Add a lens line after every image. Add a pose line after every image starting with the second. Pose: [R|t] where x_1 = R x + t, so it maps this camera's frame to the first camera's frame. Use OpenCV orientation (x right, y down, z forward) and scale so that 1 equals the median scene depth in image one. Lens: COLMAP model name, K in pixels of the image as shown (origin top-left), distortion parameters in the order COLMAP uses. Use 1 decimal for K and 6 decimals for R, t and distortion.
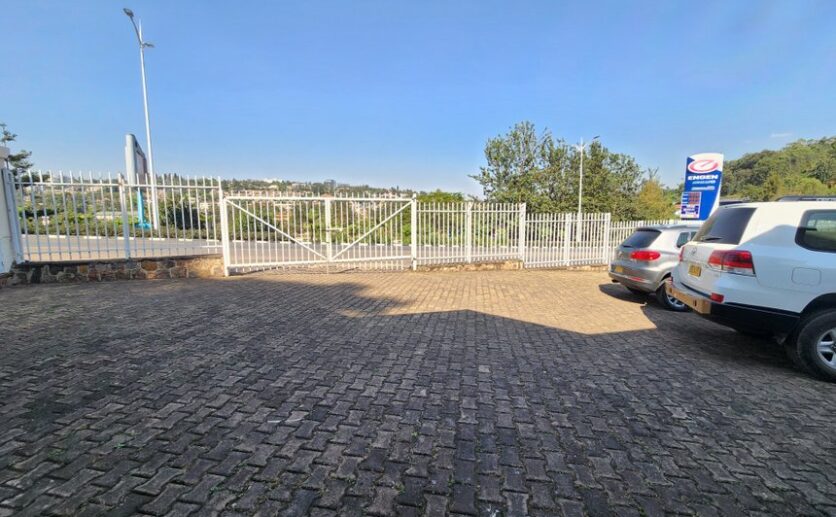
lens RADIAL K [[330.1, 0, 418.4], [0, 330.1, 252.2], [0, 0, 1]] dist [-0.011068, 0.000132]
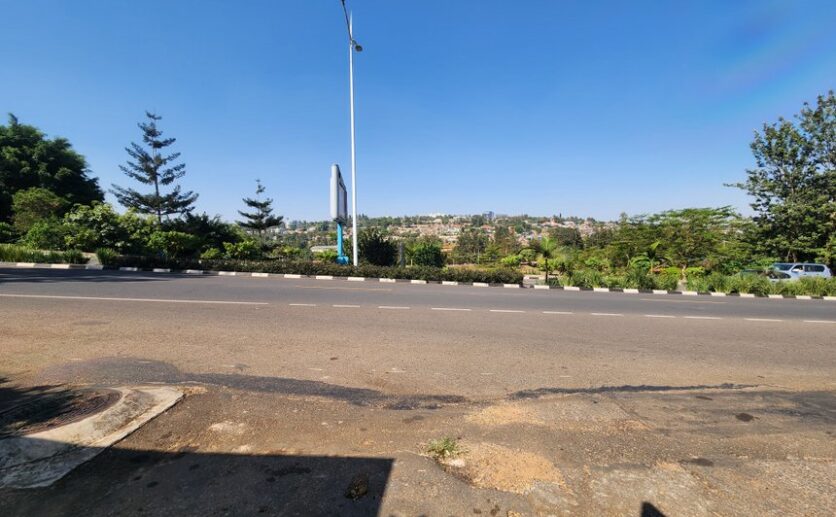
lens RADIAL K [[325.3, 0, 418.0], [0, 325.3, 258.5], [0, 0, 1]] dist [-0.036638, 0.000128]
pose [[0.895152, -0.000570, -0.445761, -0.134611], [-0.031952, 0.997345, -0.065439, -0.017032], [0.444615, 0.072821, 0.892757, 0.156607]]
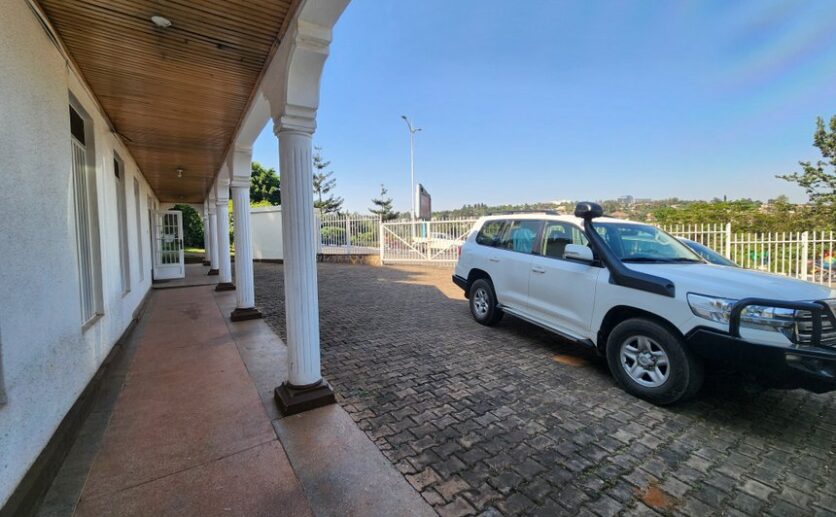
lens RADIAL K [[330.1, 0, 418.4], [0, 330.1, 252.2], [0, 0, 1]] dist [-0.011068, 0.000132]
pose [[0.670908, 0.025845, -0.741090, 0.169636], [-0.072301, 0.996911, -0.030688, 0.006992], [0.738007, 0.074171, 0.670704, -0.020160]]
